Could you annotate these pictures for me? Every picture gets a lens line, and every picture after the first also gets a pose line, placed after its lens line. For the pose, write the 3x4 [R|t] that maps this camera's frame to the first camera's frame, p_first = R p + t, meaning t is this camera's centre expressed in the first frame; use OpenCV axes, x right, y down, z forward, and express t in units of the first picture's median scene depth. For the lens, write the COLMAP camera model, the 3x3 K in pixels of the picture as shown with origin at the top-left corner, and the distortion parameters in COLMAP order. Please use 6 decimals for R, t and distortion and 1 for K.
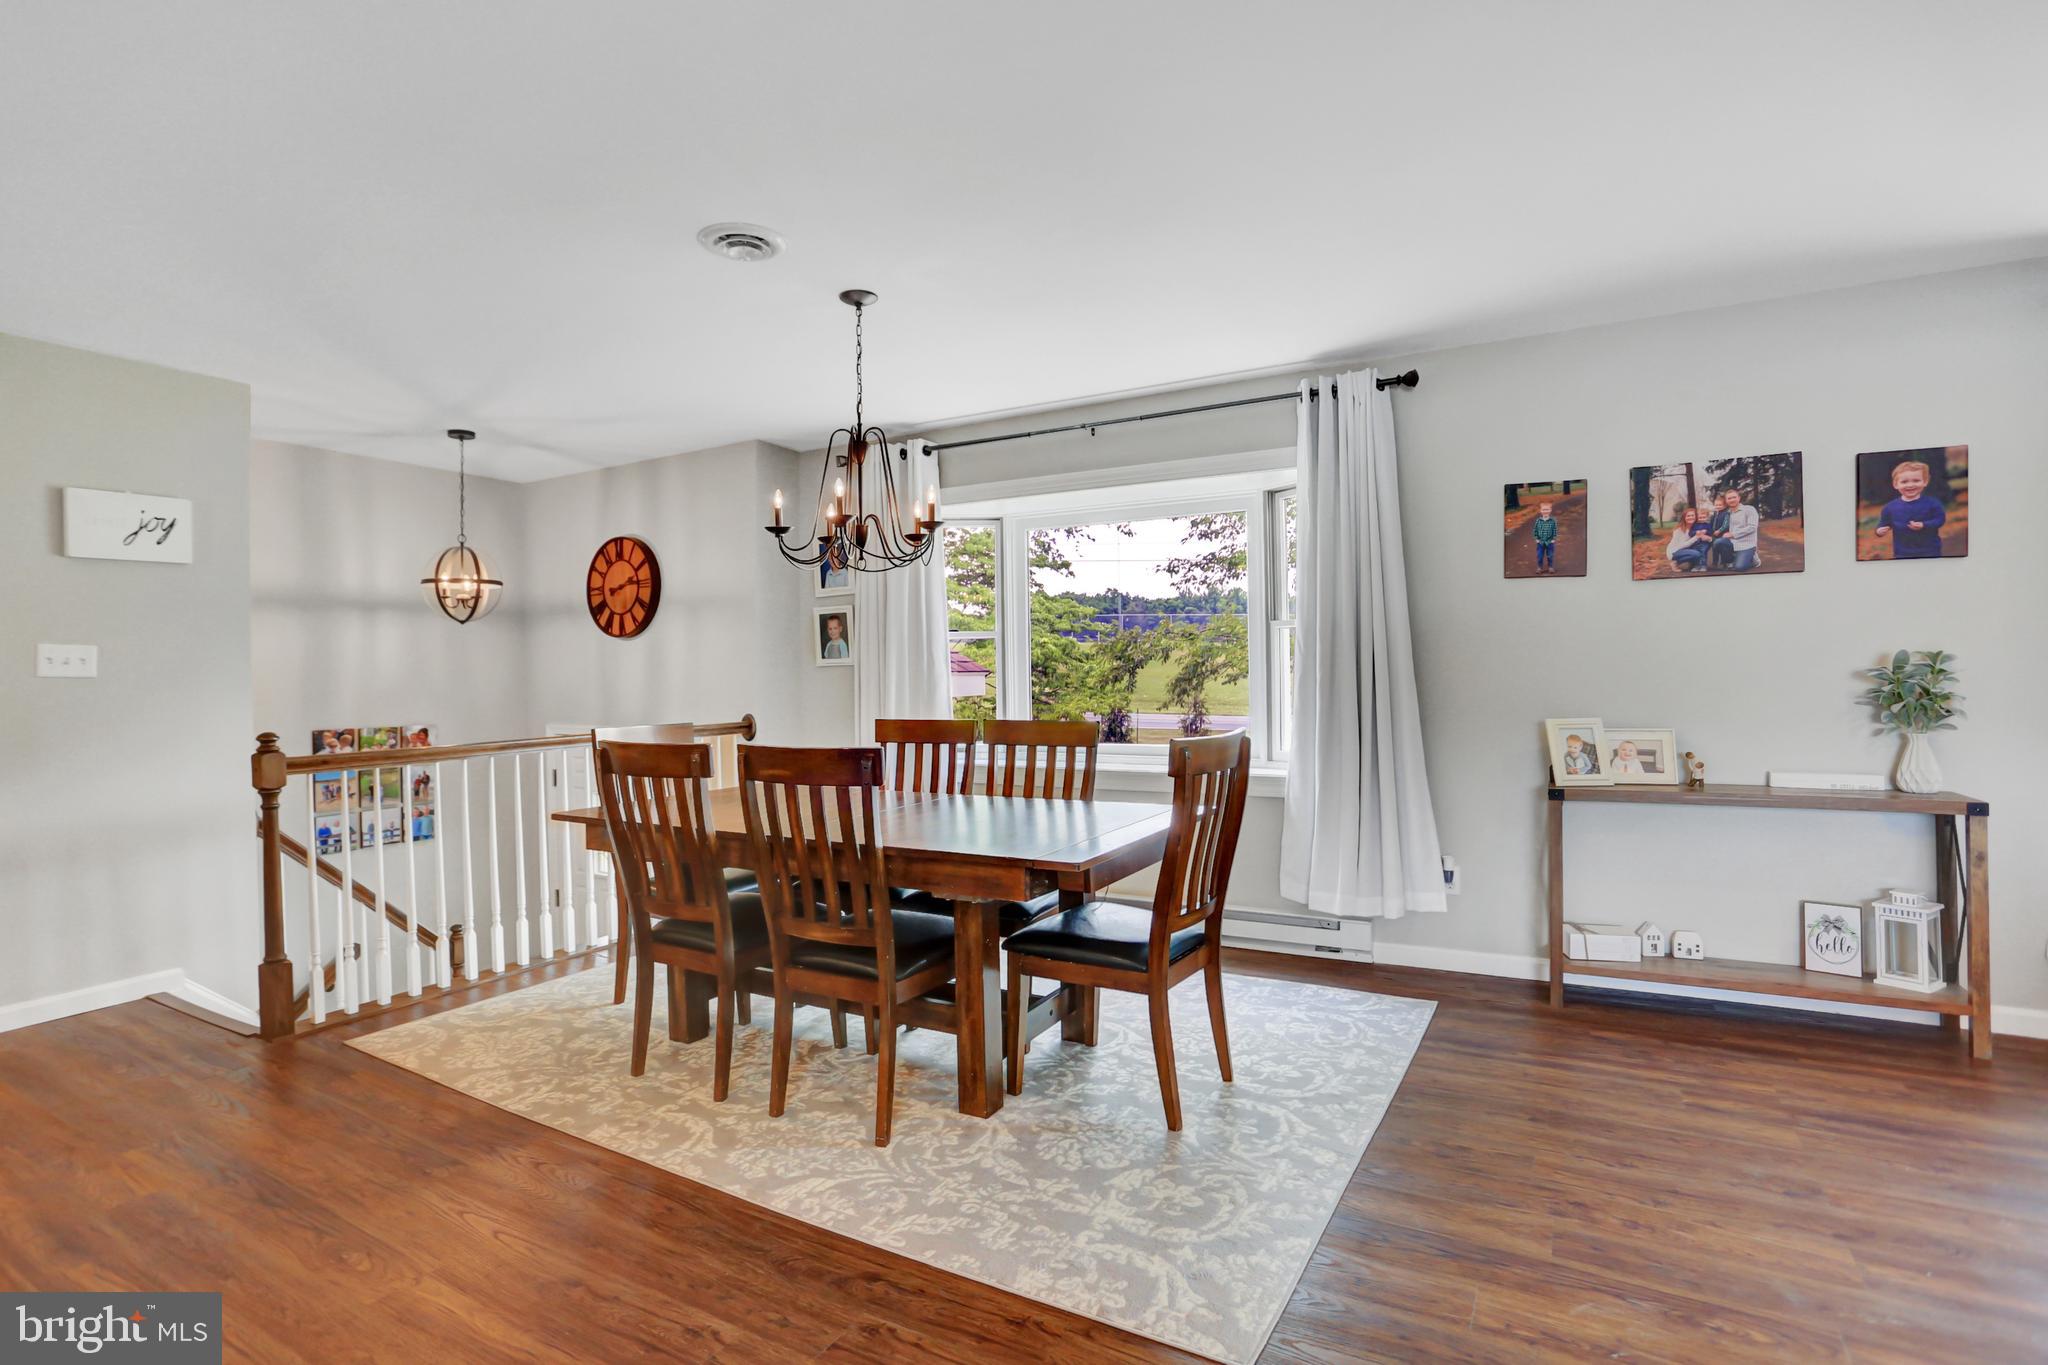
lens RADIAL K [[1004.9, 0, 1009.6], [0, 1004.9, 672.3], [0, 0, 1]] dist [-0.057065, 0.021258]
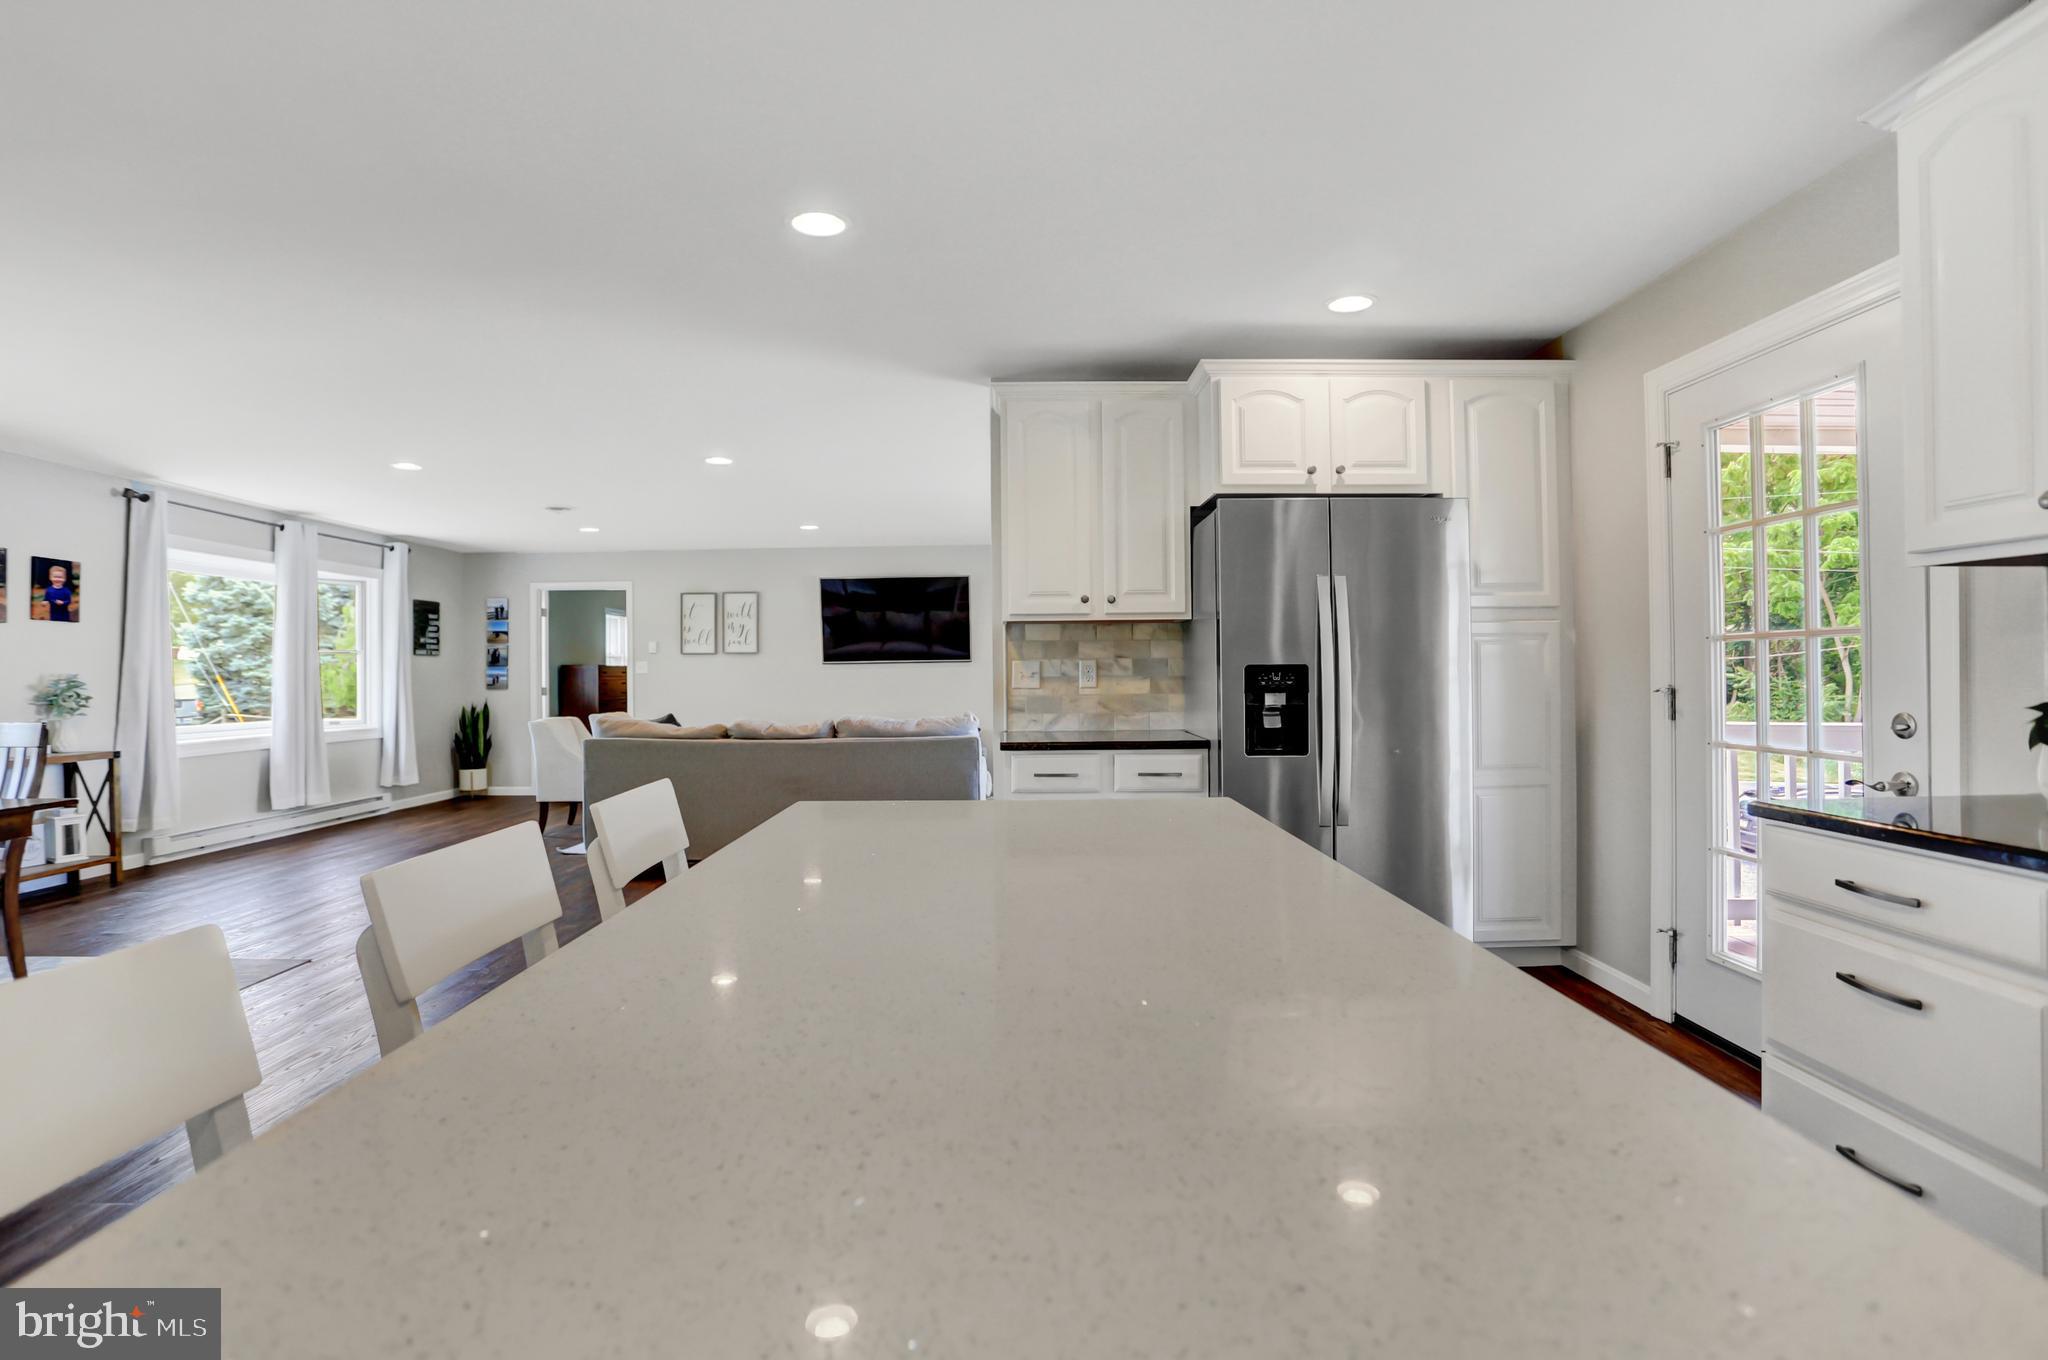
lens RADIAL K [[993.7, 0, 1022.6], [0, 993.7, 668.2], [0, 0, 1]] dist [-0.073107, 0.024809]
pose [[-0.505029, 0.022429, 0.862811, -1.371770], [0.016857, 0.999728, -0.016122, 0.025235], [-0.862937, 0.006402, -0.505270, 0.334820]]
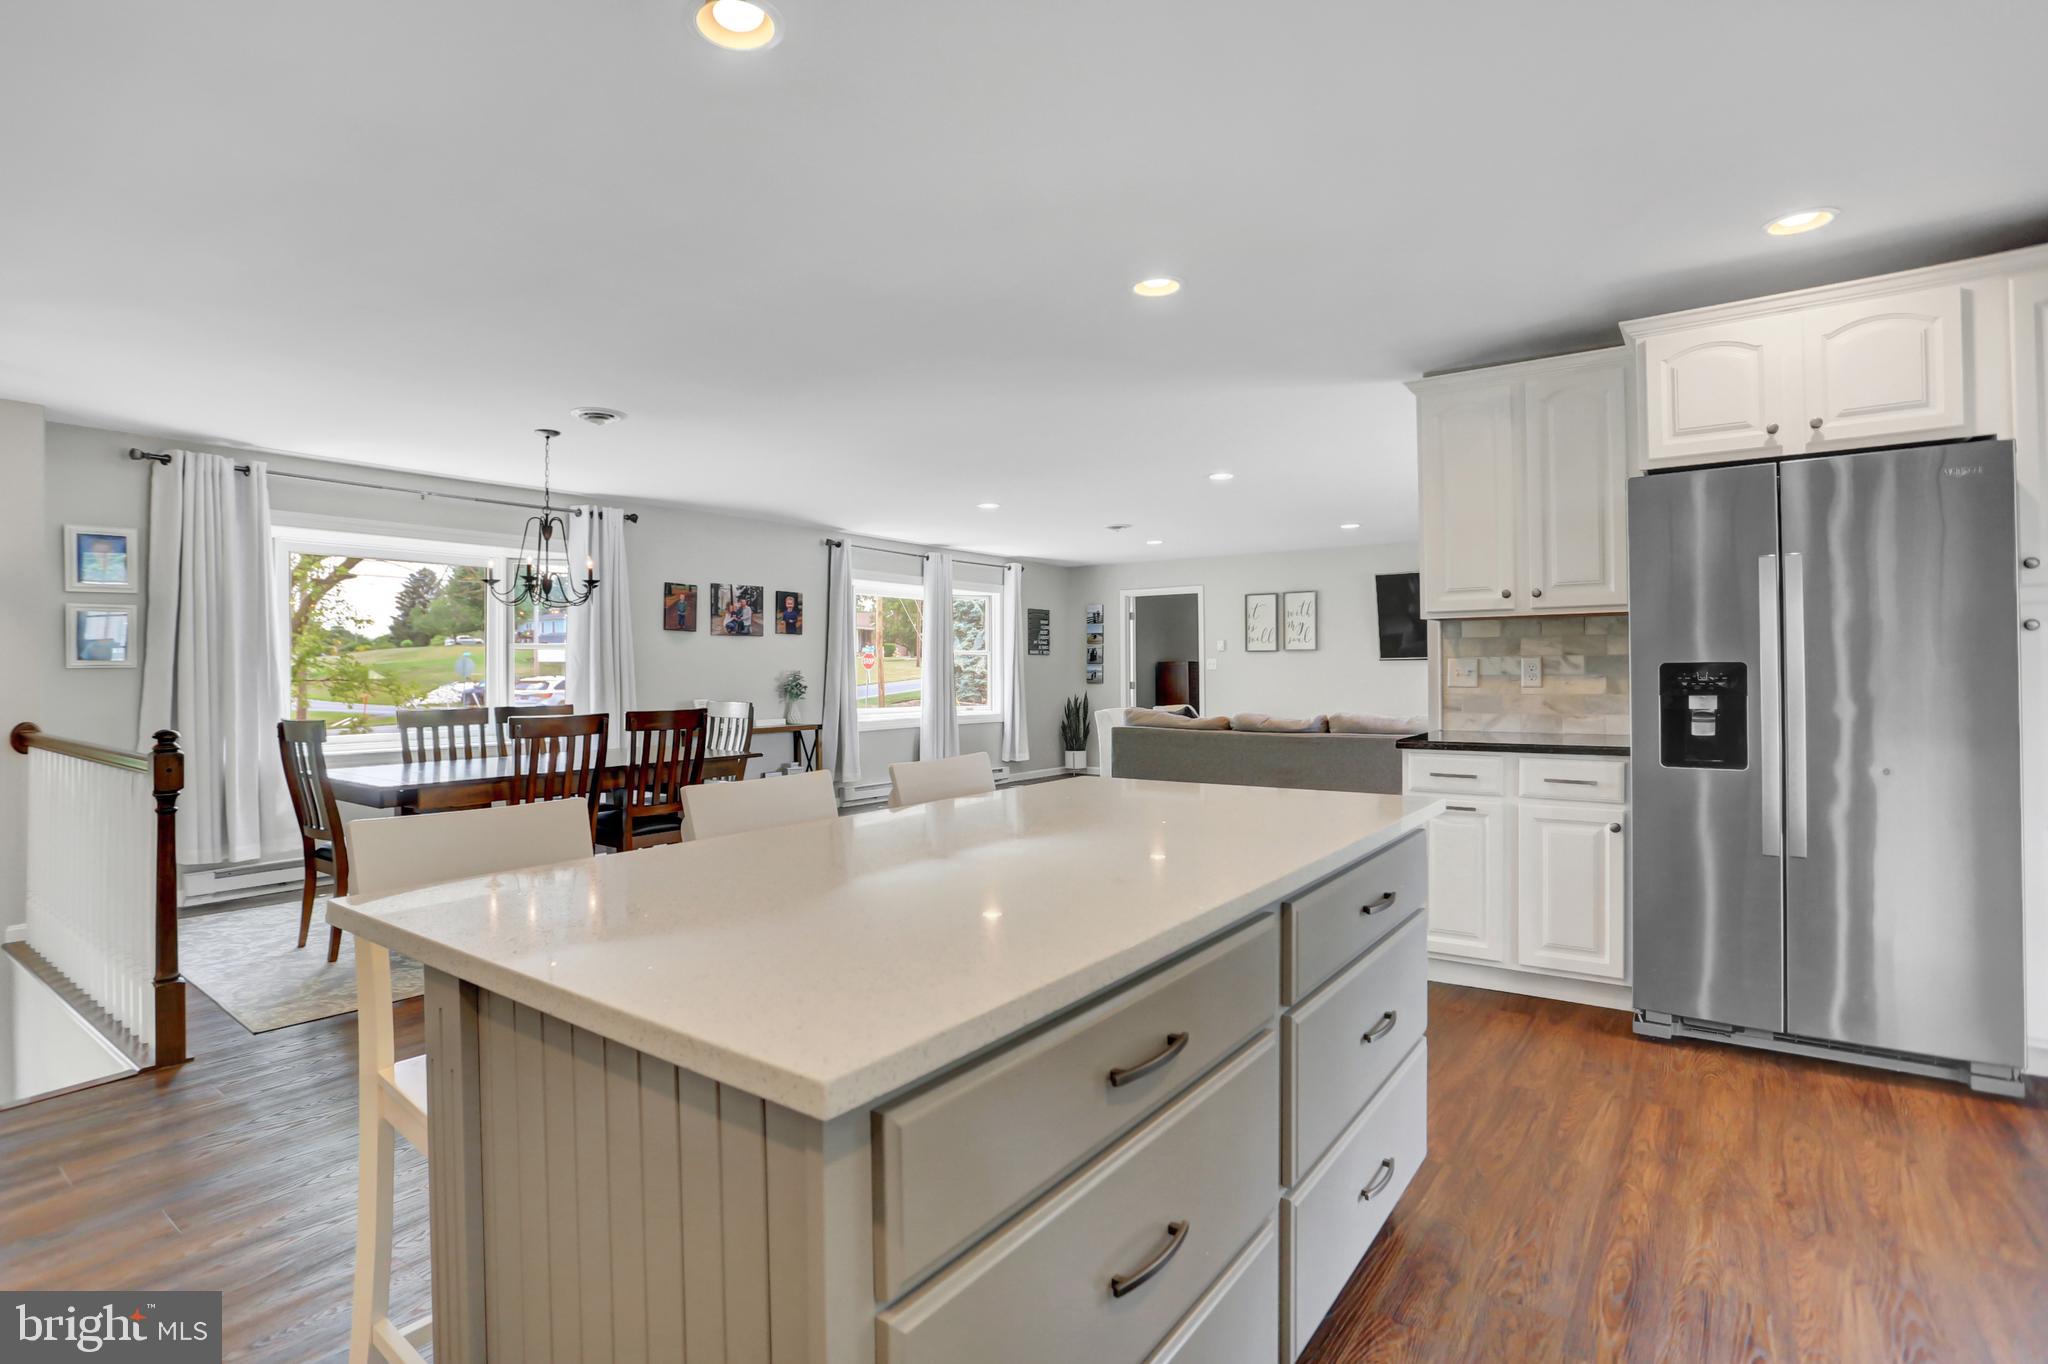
lens RADIAL K [[1004.9, 0, 1009.6], [0, 1004.9, 671.8], [0, 0, 1]] dist [-0.057065, 0.021258]
pose [[0.114960, 0.014925, 0.993258, -1.567089], [0.006473, 0.999855, -0.015773, 0.027450], [-0.993349, 0.008243, 0.114846, 0.108960]]
